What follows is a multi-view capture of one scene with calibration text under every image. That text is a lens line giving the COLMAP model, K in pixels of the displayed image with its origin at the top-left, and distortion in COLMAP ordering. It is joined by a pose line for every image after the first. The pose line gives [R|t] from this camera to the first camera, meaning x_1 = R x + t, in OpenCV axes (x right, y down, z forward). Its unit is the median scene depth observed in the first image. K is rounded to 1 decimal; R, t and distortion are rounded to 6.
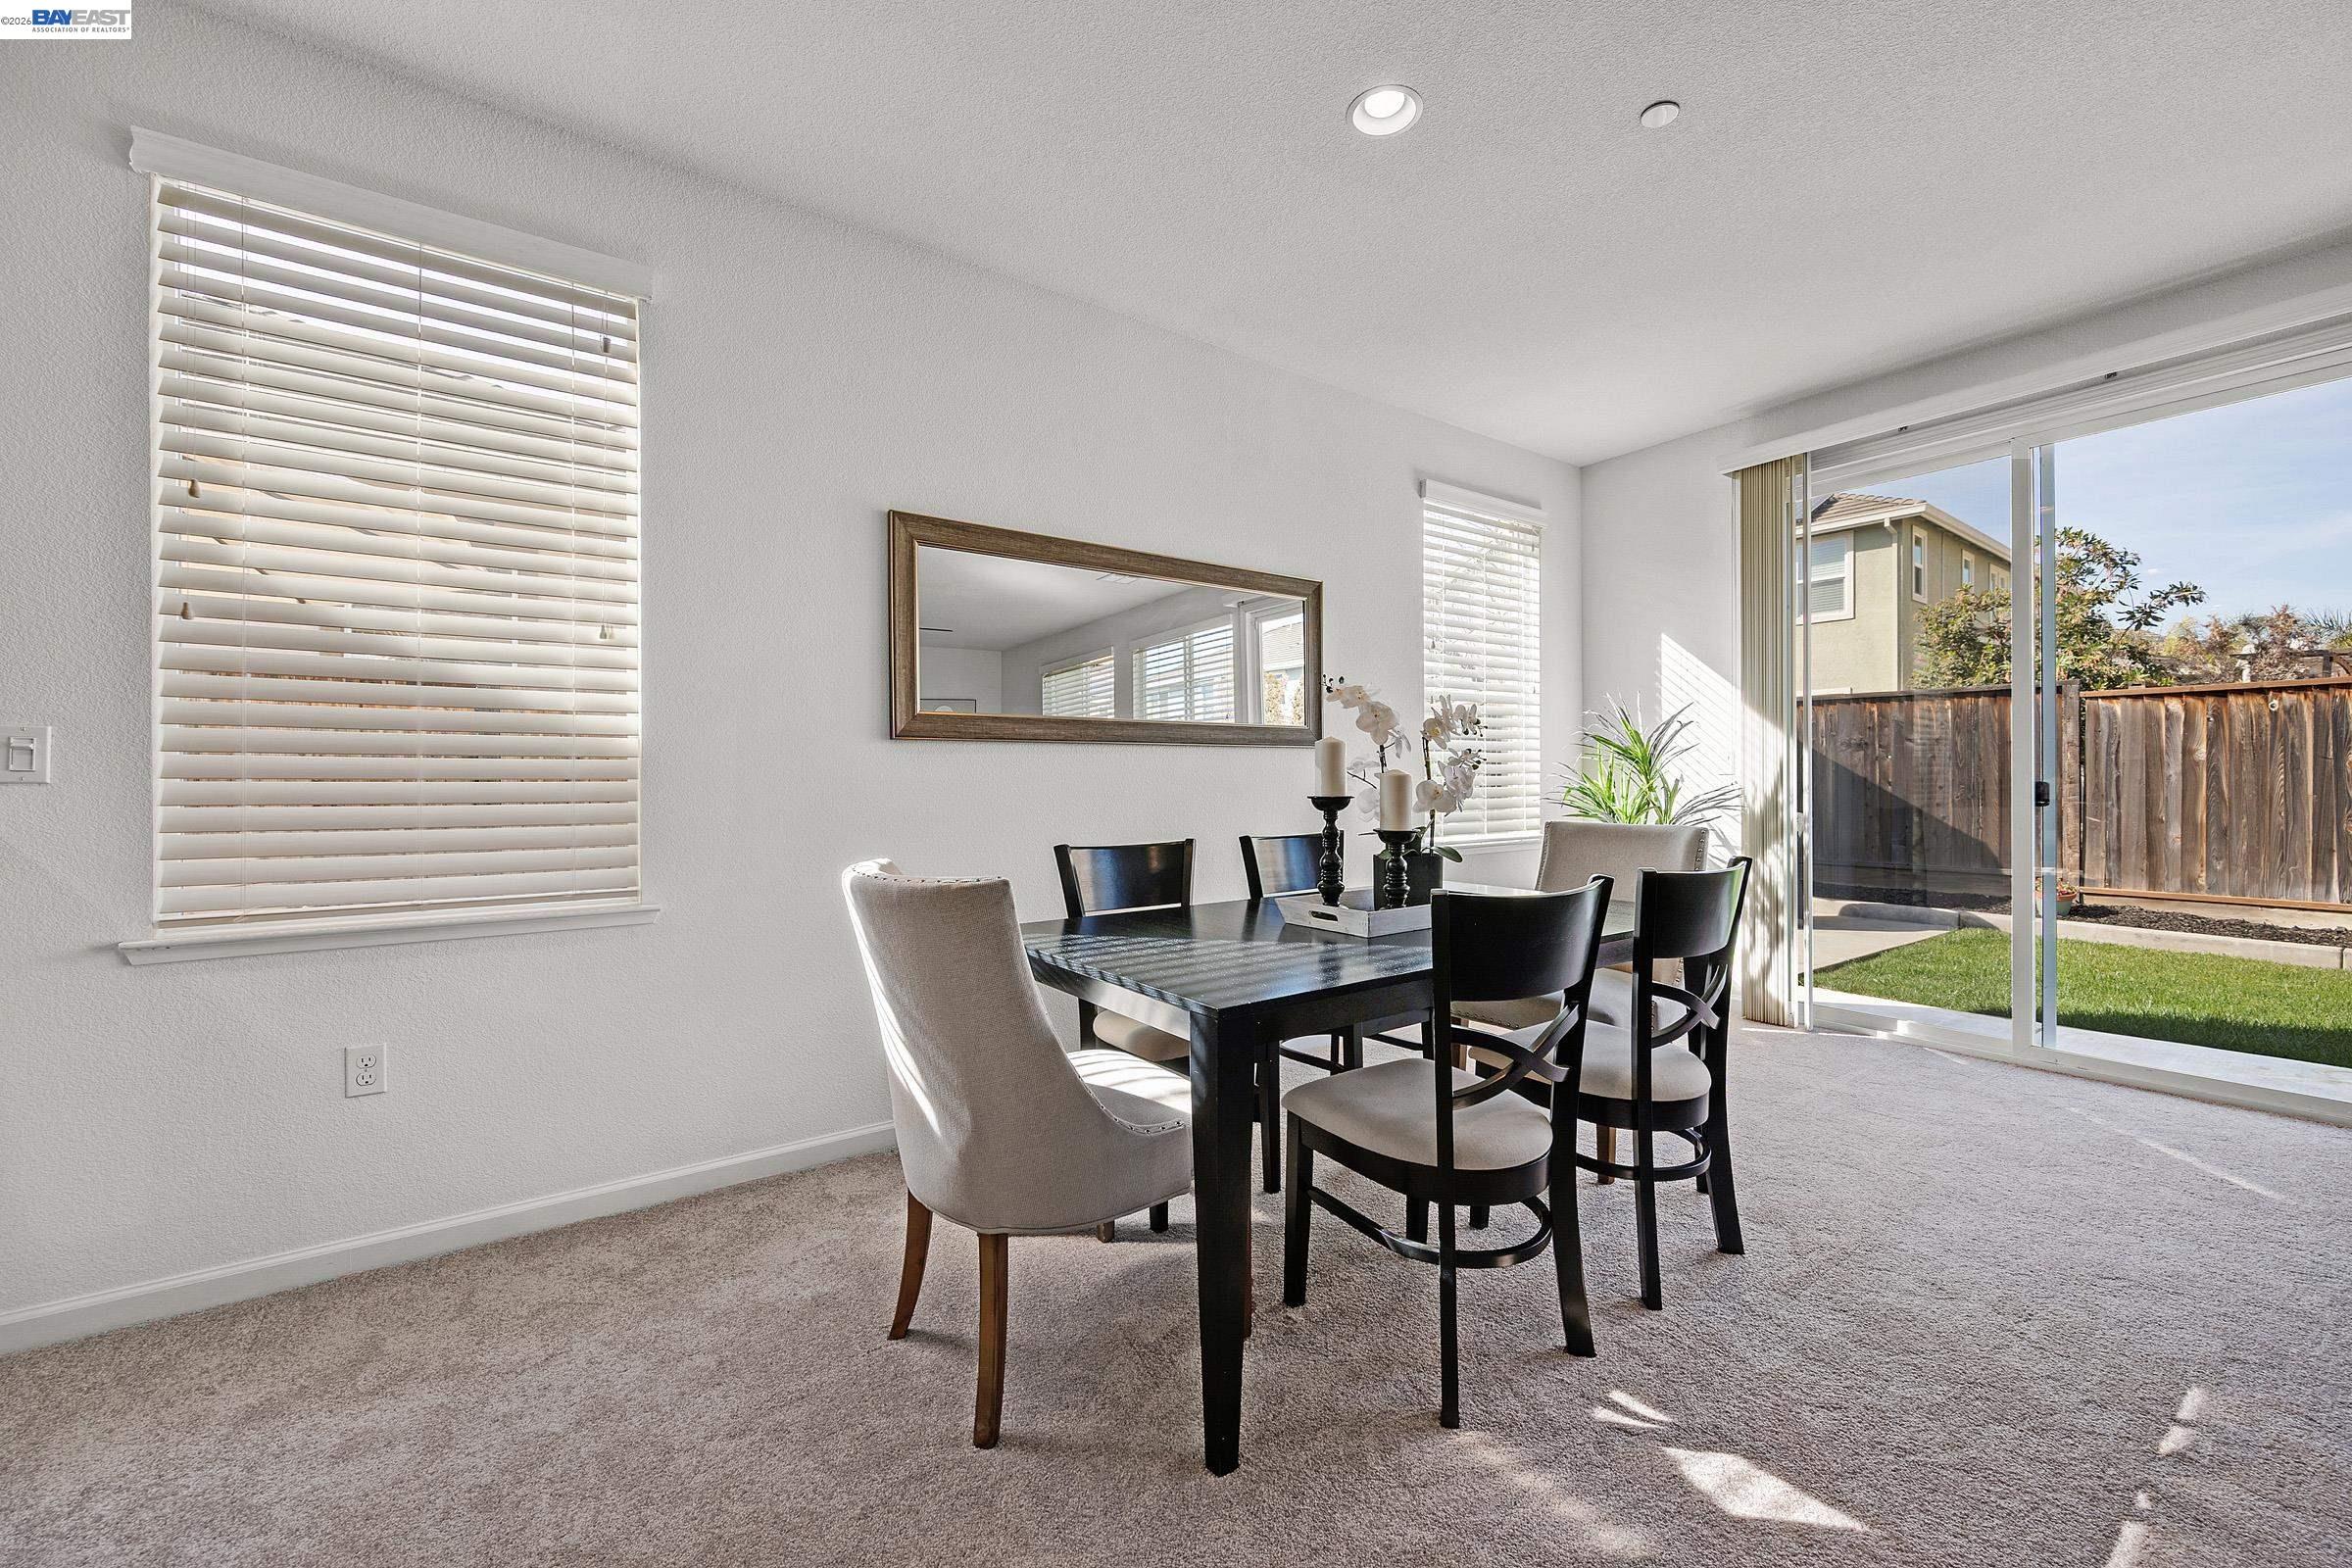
lens RADIAL K [[926.6, 0, 1176.0], [0, 926.6, 784.0], [0, 0, 1]] dist [-0.004337, -0.000312]
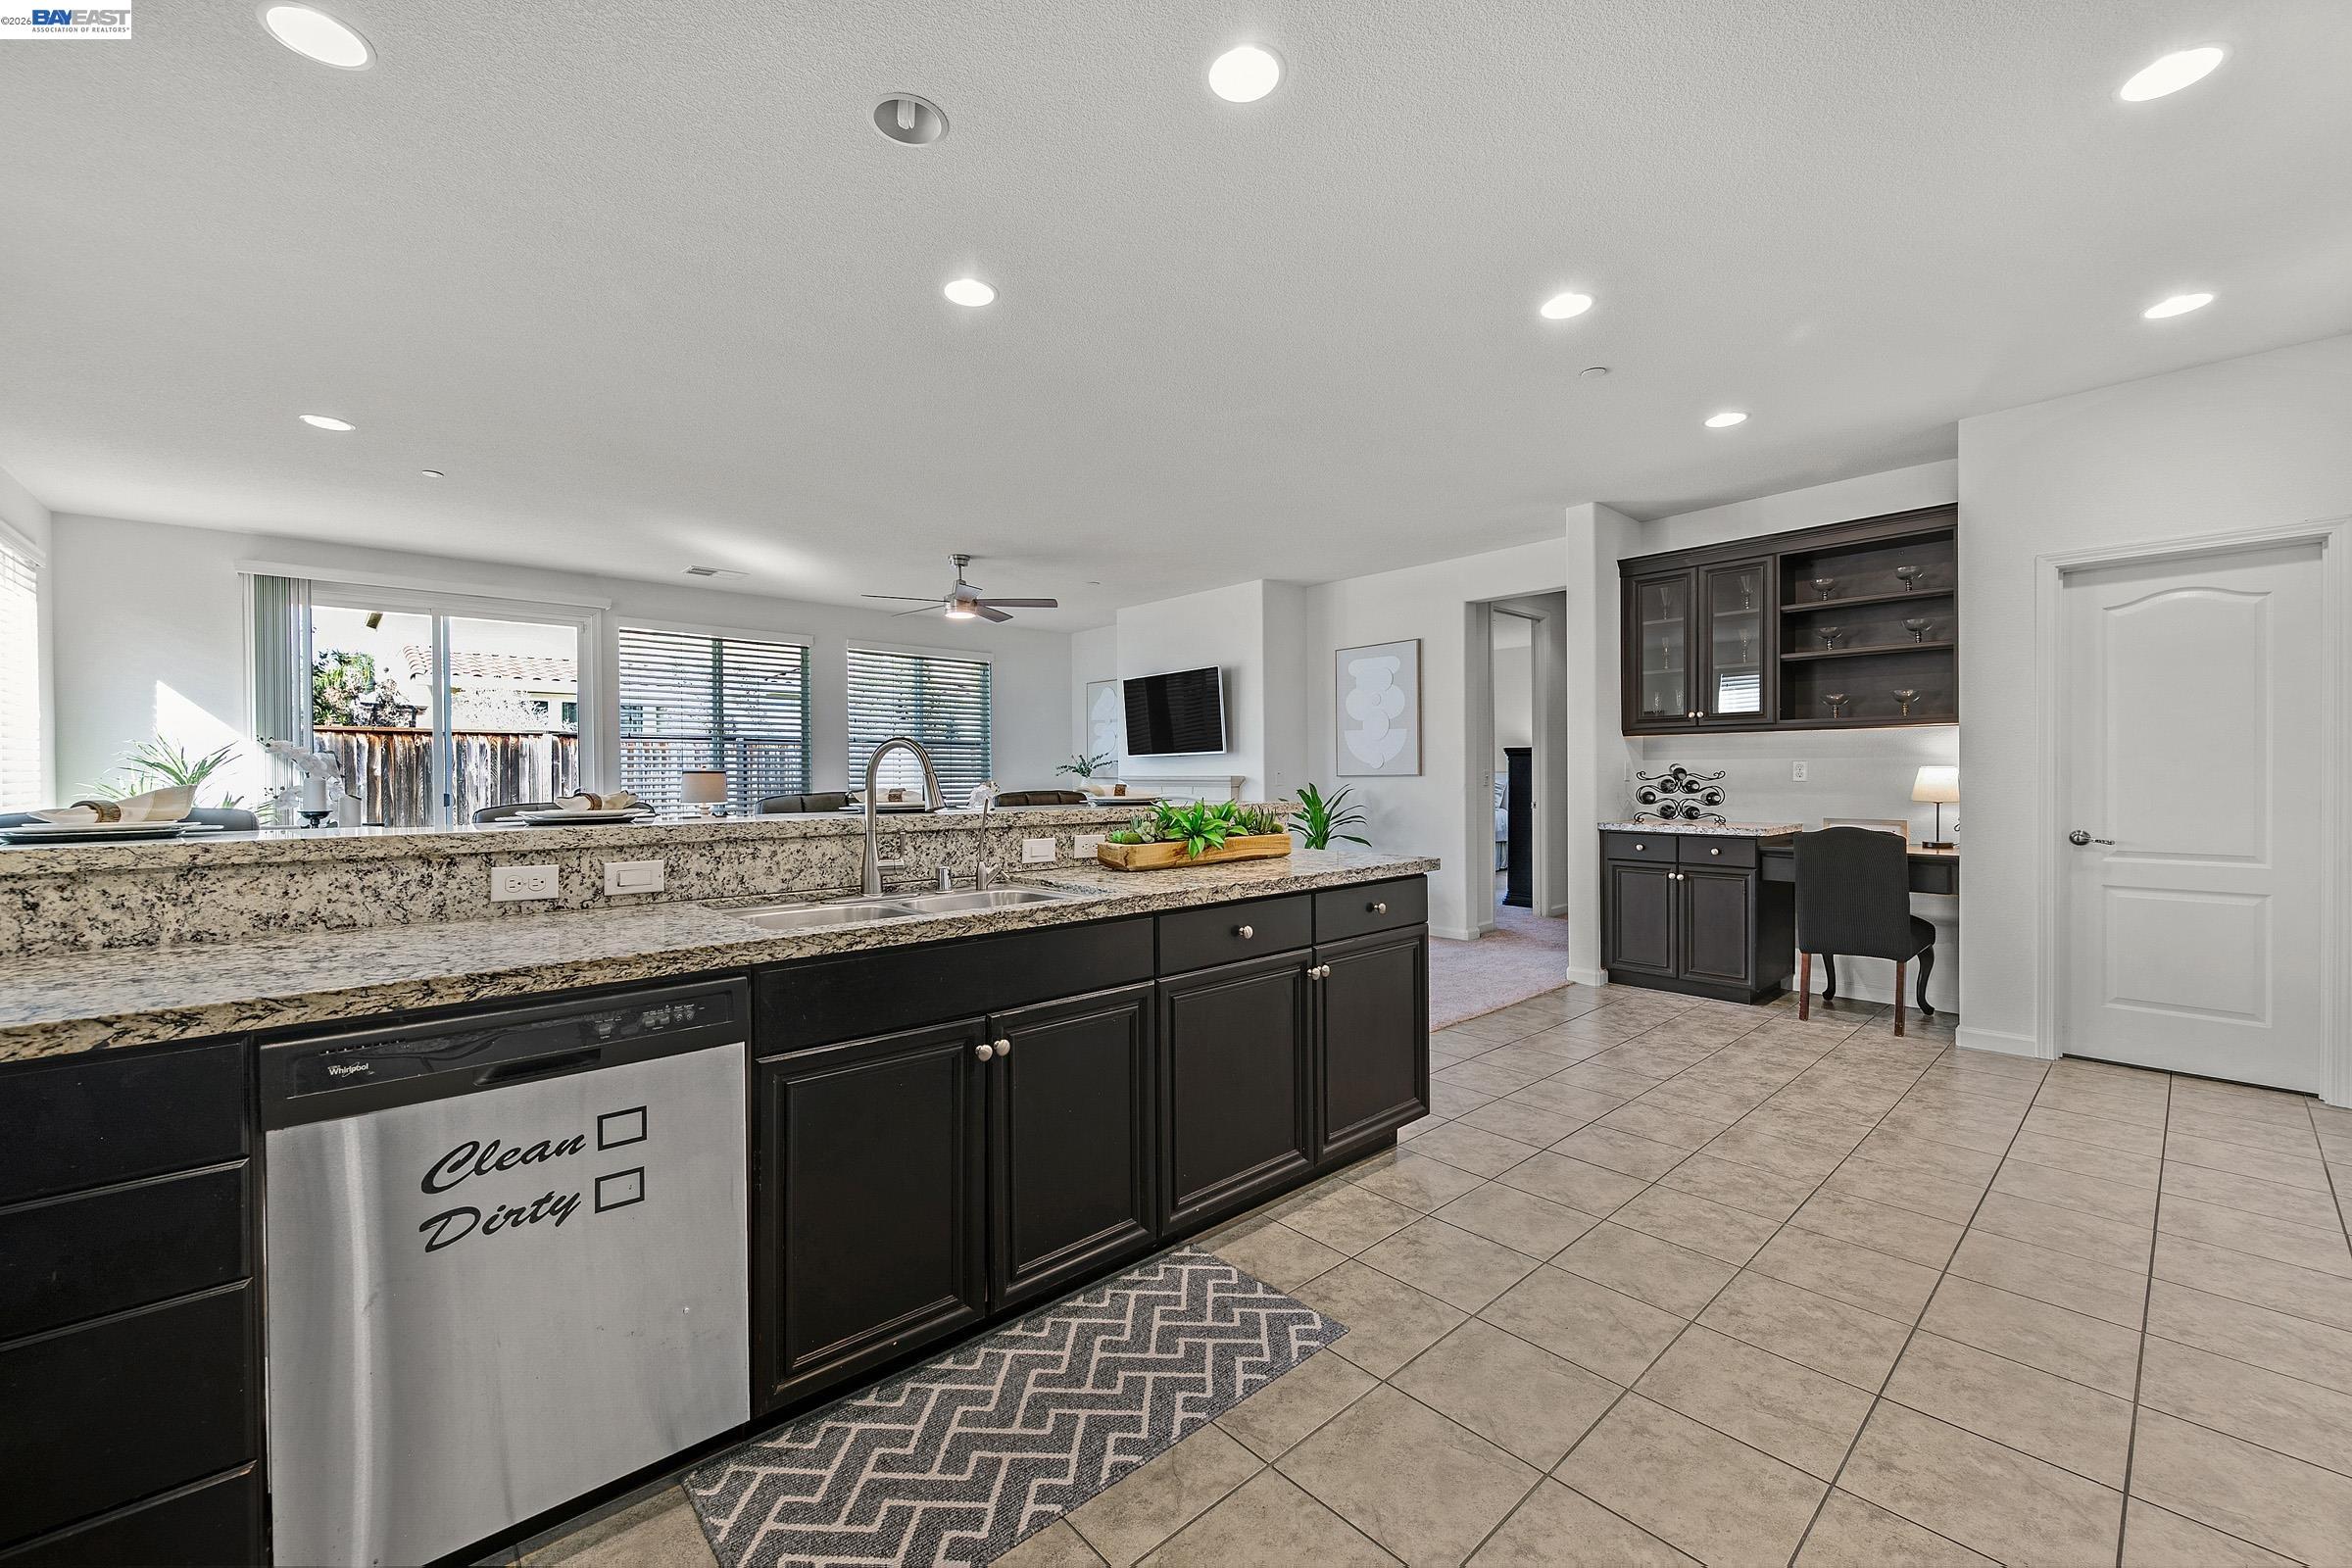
lens RADIAL K [[930.8, 0, 1176.0], [0, 930.8, 784.0], [0, 0, 1]] dist [0.000001, -0.000203]
pose [[-0.120721, -0.007646, 0.992657, -0.583521], [0.010538, 0.999904, 0.008984, -0.011767], [-0.992630, 0.011546, -0.120629, -0.131521]]
